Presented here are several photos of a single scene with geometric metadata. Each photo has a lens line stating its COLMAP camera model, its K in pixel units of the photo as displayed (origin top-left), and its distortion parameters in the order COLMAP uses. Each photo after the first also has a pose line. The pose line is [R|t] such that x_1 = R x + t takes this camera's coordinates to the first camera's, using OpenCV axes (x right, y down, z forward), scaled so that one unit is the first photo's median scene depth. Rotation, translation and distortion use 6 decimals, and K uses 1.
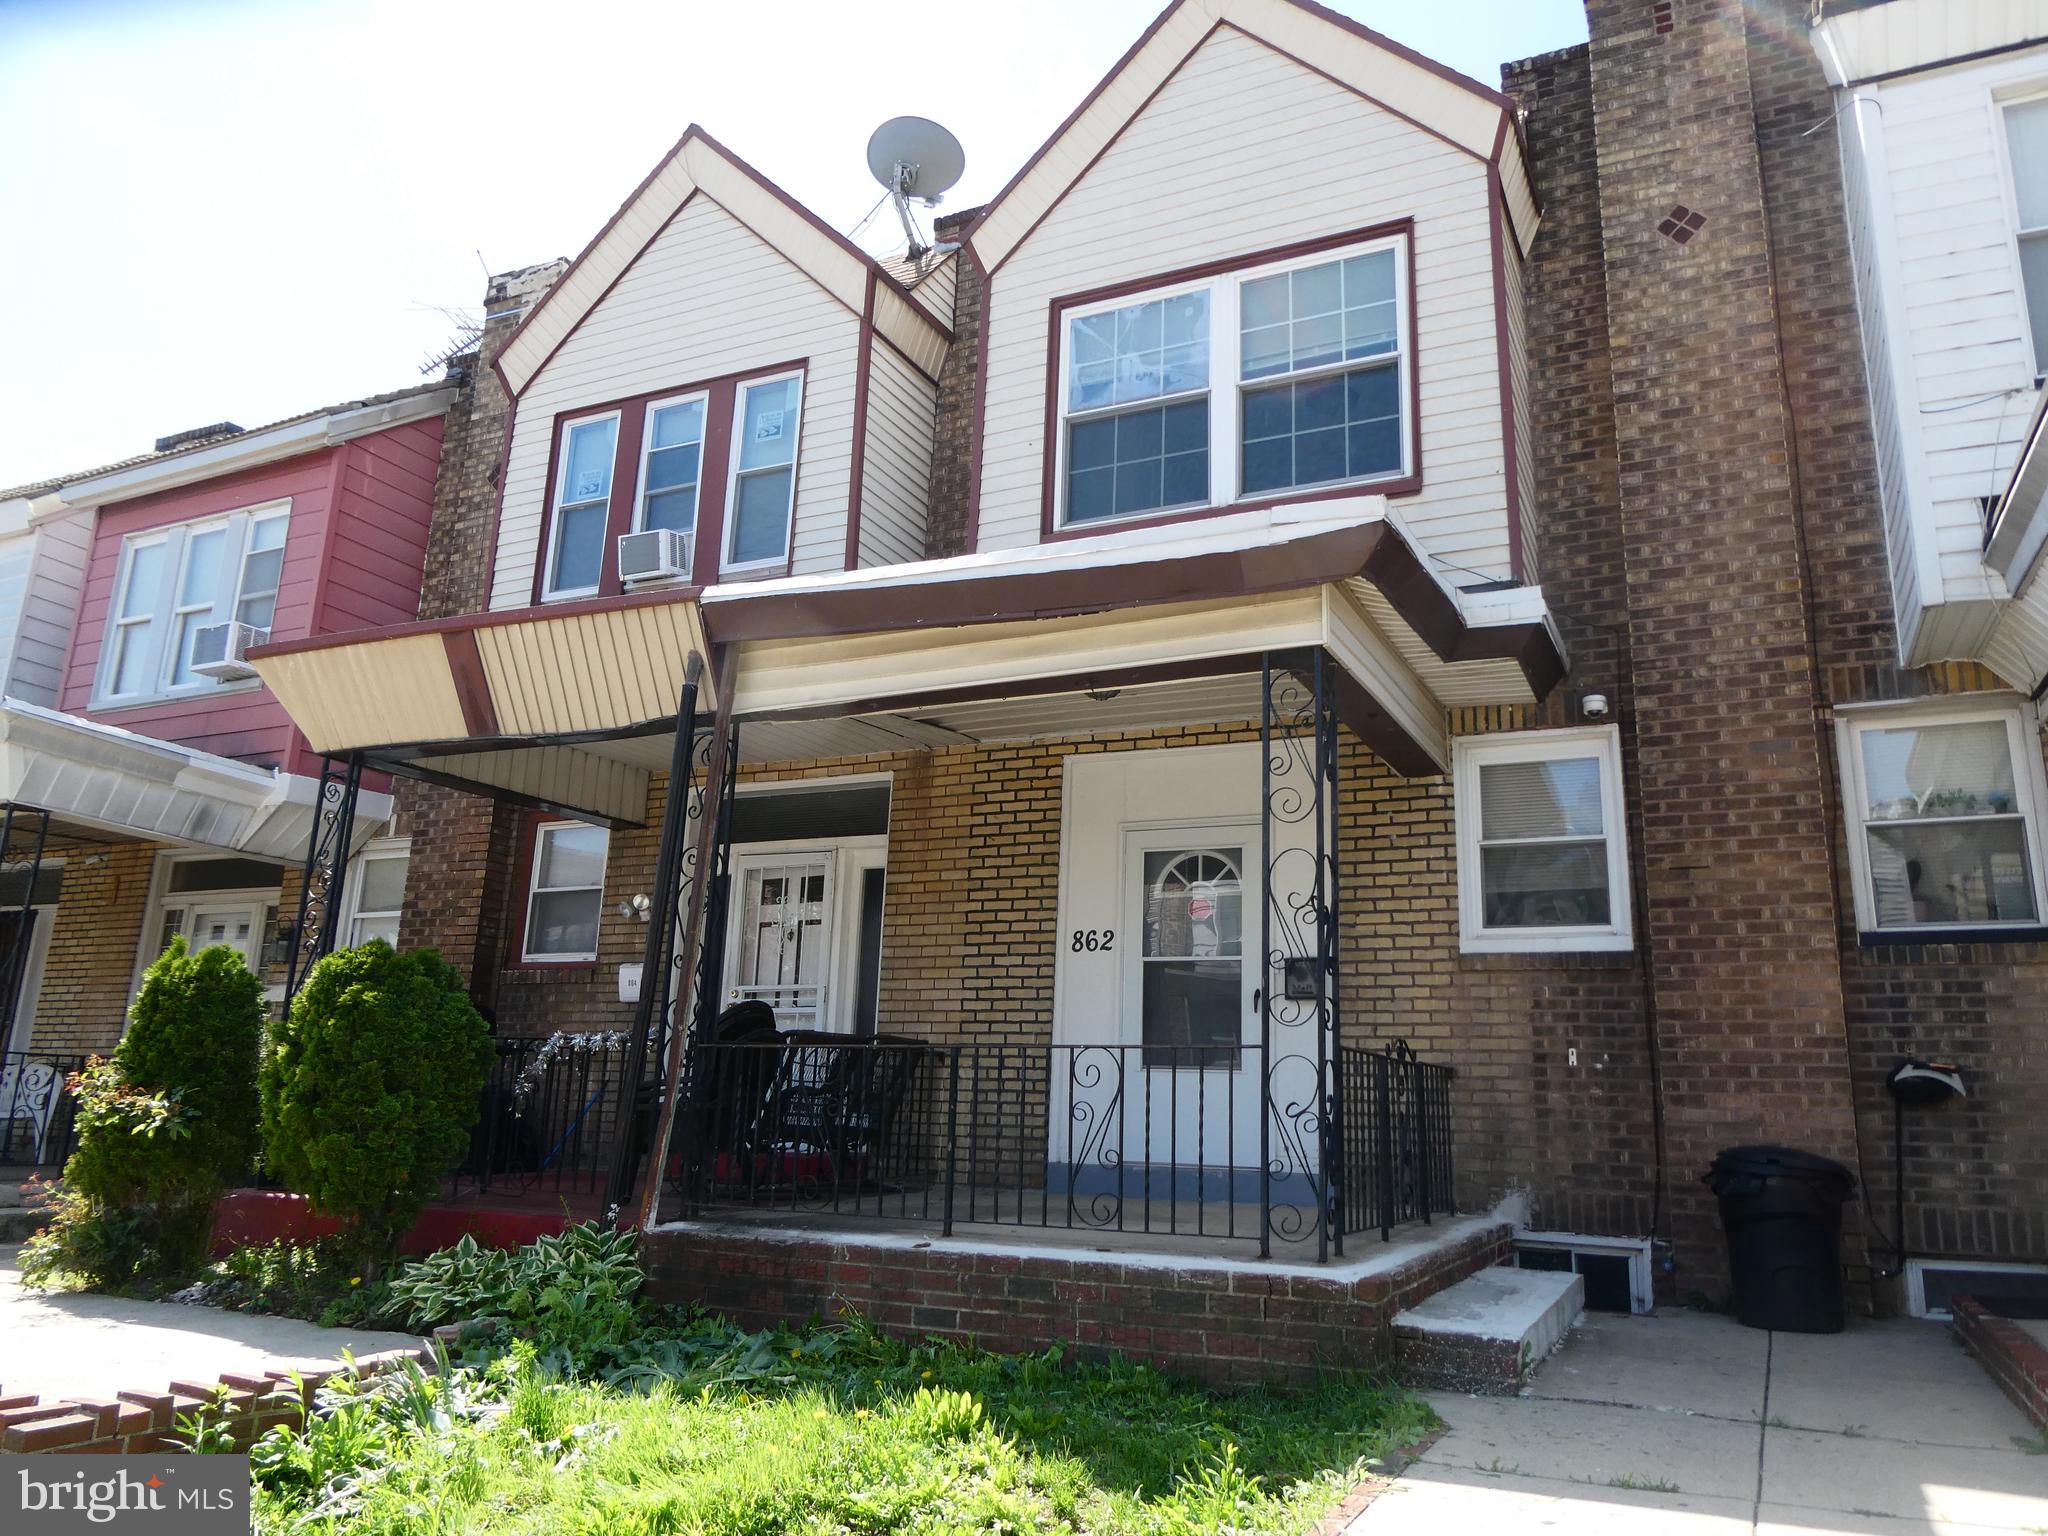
lens RADIAL K [[1461.2, 0, 1053.1], [0, 1461.2, 763.5], [0, 0, 1]] dist [0.003162, -0.008368]
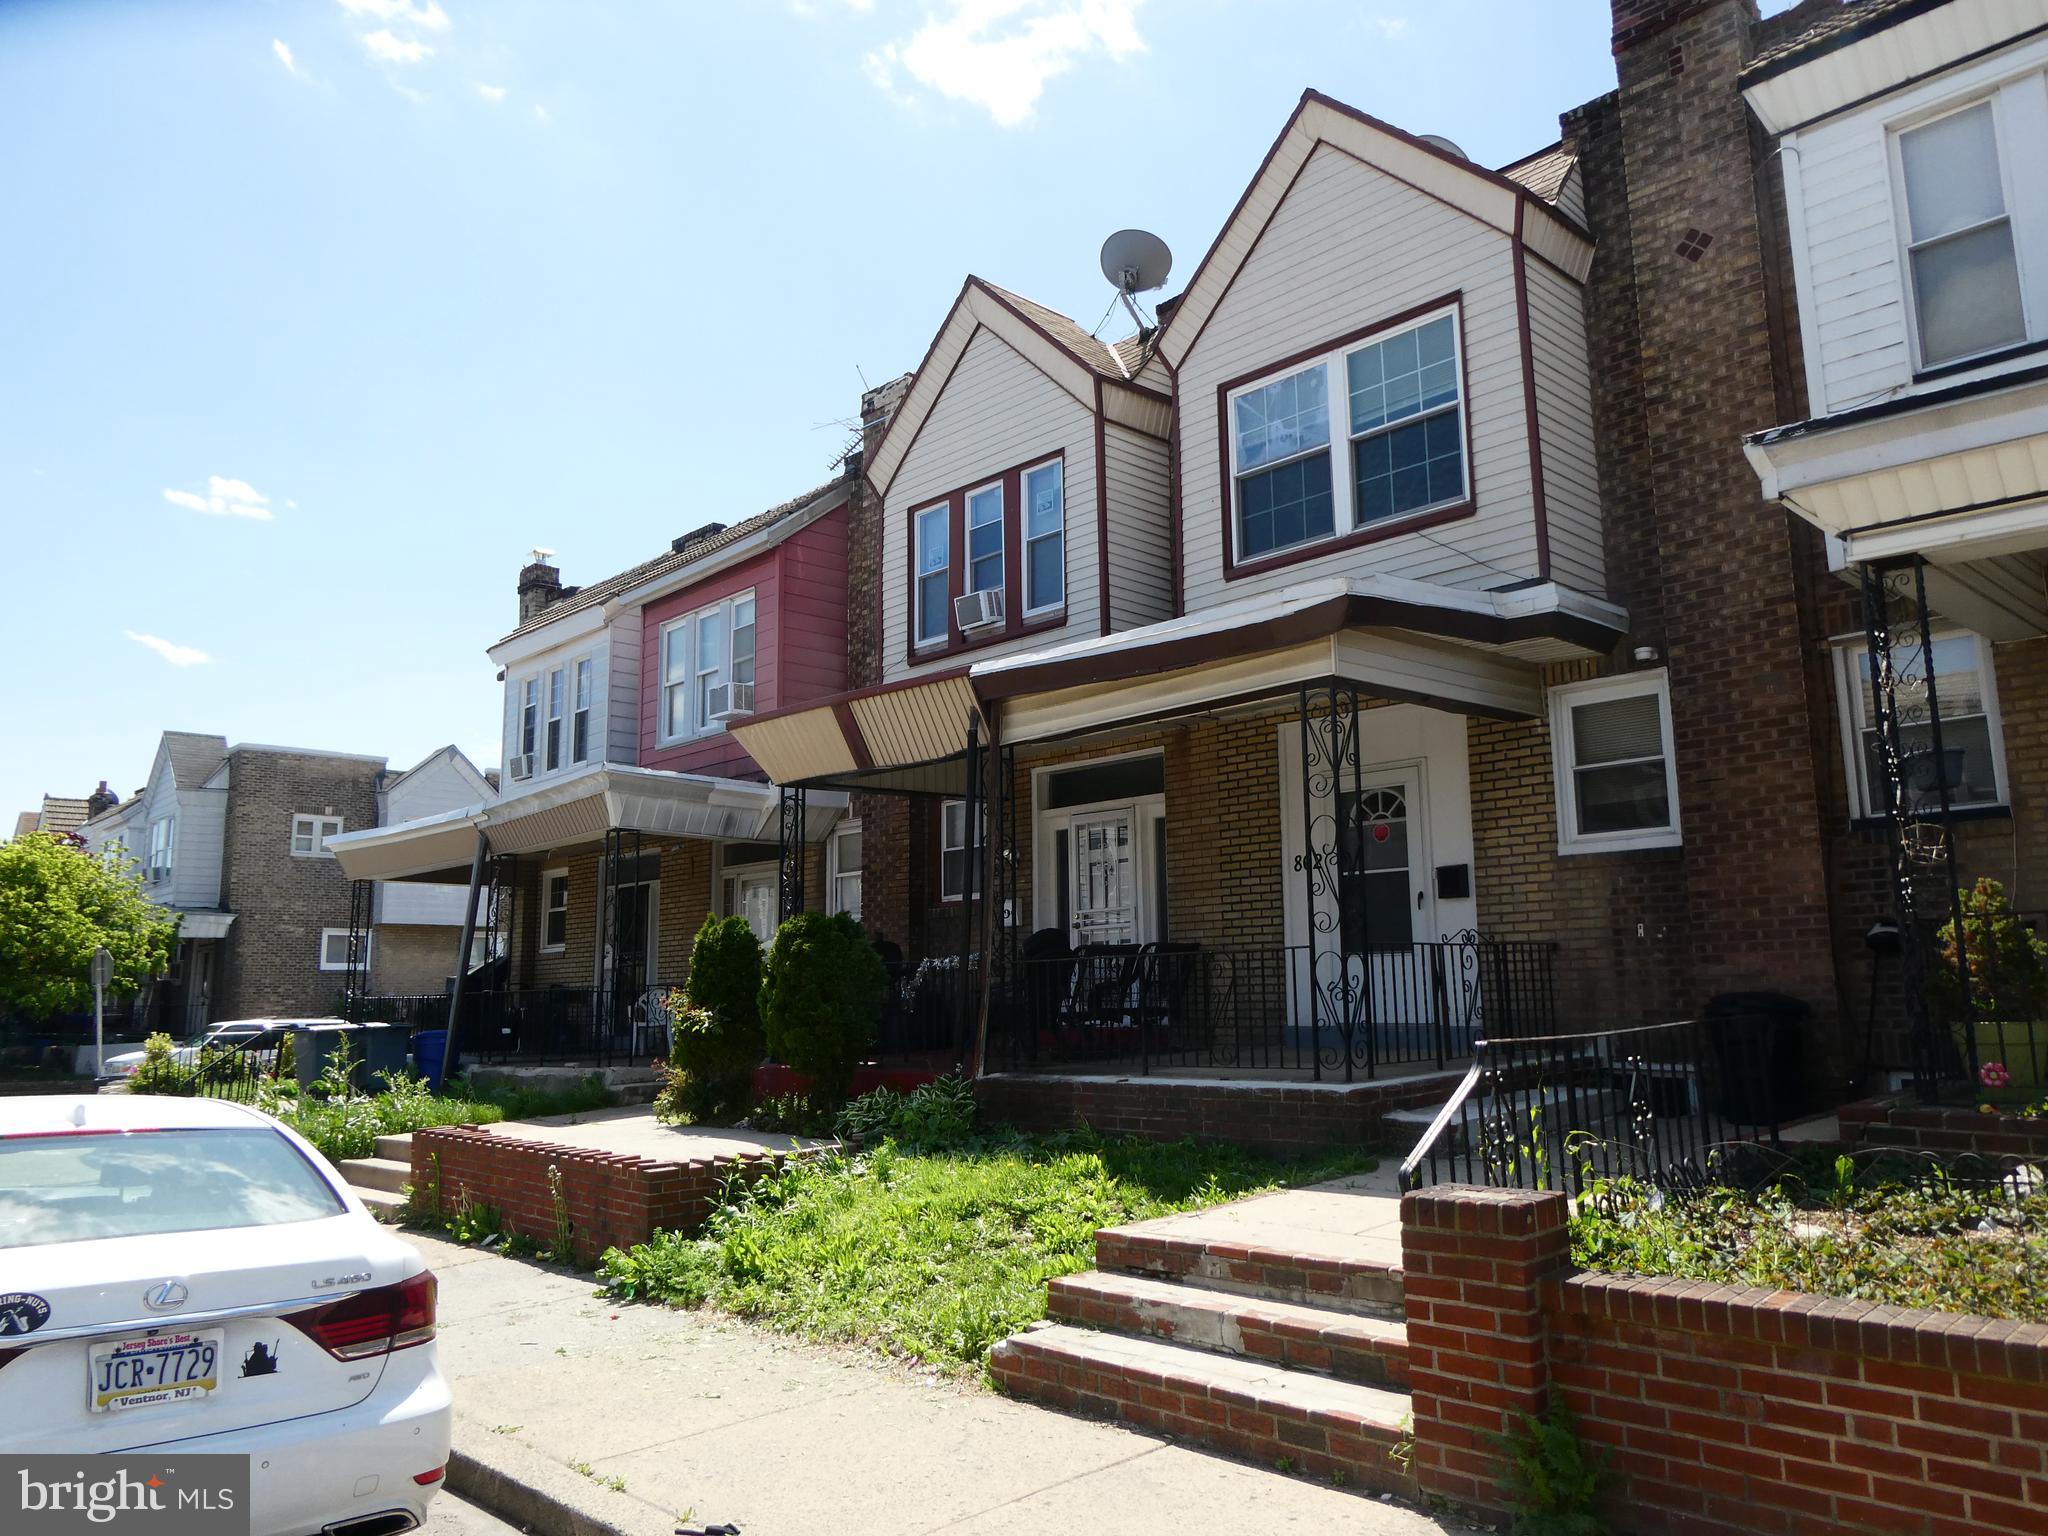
lens RADIAL K [[1461.2, 0, 1049.7], [0, 1461.2, 768.3], [0, 0, 1]] dist [0.003162, -0.008368]
pose [[0.934632, -0.102741, -0.340451, 0.297531], [0.130992, 0.989505, 0.060998, -0.083661], [0.330611, -0.101607, 0.938282, -0.353382]]
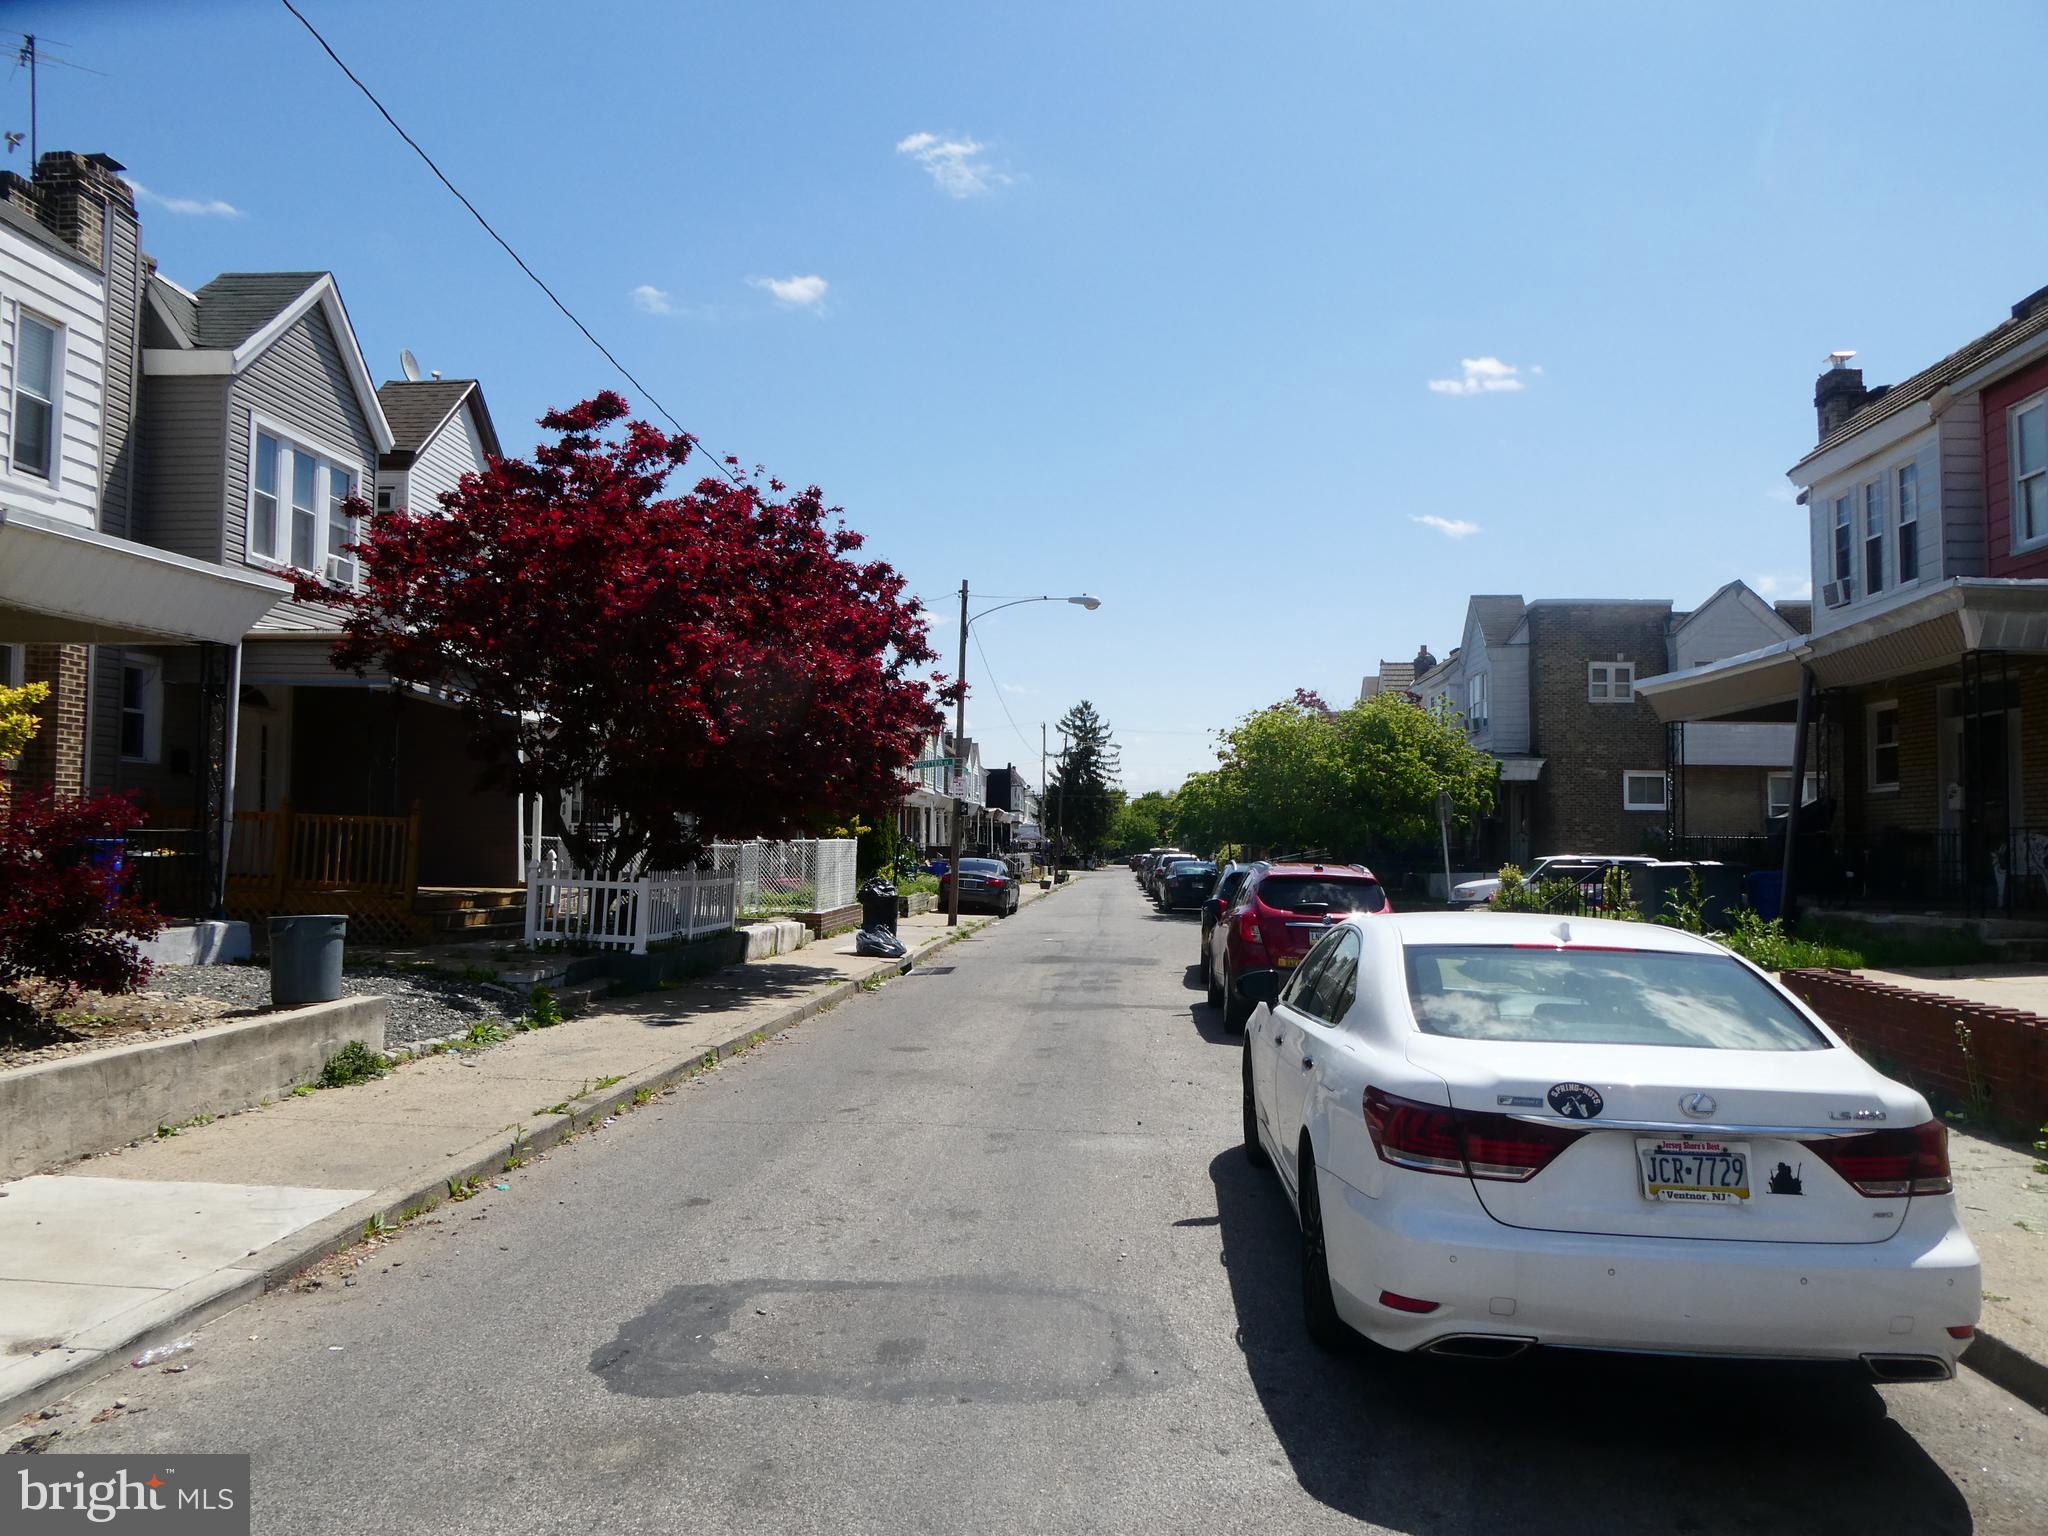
lens RADIAL K [[1461.2, 0, 1039.6], [0, 1461.2, 753.9], [0, 0, 1]] dist [0.003162, -0.008368]
pose [[0.375099, -0.087339, -0.922861, 0.246590], [0.227608, 0.973753, 0.000356, -0.092691], [0.898607, -0.210184, 0.385133, -0.392233]]
